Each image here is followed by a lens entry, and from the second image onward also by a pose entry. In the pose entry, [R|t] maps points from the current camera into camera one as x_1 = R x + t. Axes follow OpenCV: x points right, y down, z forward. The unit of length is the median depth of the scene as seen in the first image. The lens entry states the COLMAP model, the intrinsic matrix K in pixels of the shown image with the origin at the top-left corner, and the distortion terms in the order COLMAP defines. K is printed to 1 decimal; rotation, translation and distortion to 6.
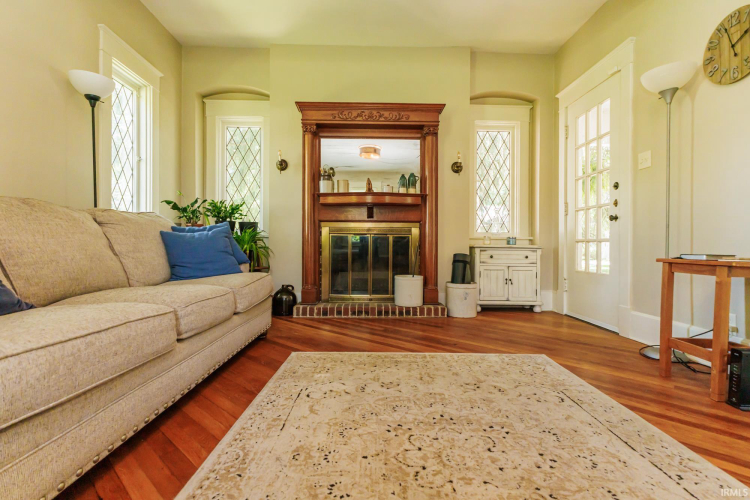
lens RADIAL K [[353.7, 0, 379.2], [0, 353.7, 248.3], [0, 0, 1]] dist [0.011834, 0.000417]
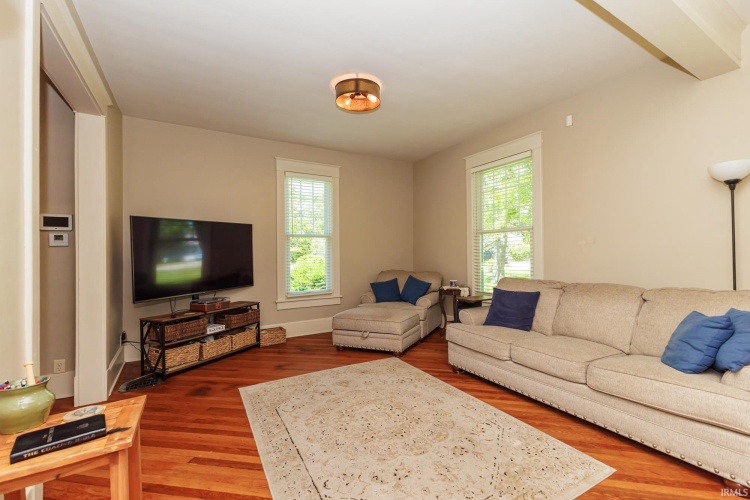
lens RADIAL K [[322.6, 0, 376.3], [0, 322.6, 253.9], [0, 0, 1]] dist [0.011373, 0.000096]
pose [[-0.884775, 0.001989, -0.466015, 0.395263], [0.005976, 0.999957, -0.007078, -0.137500], [0.465981, -0.009047, -0.884749, 0.927094]]
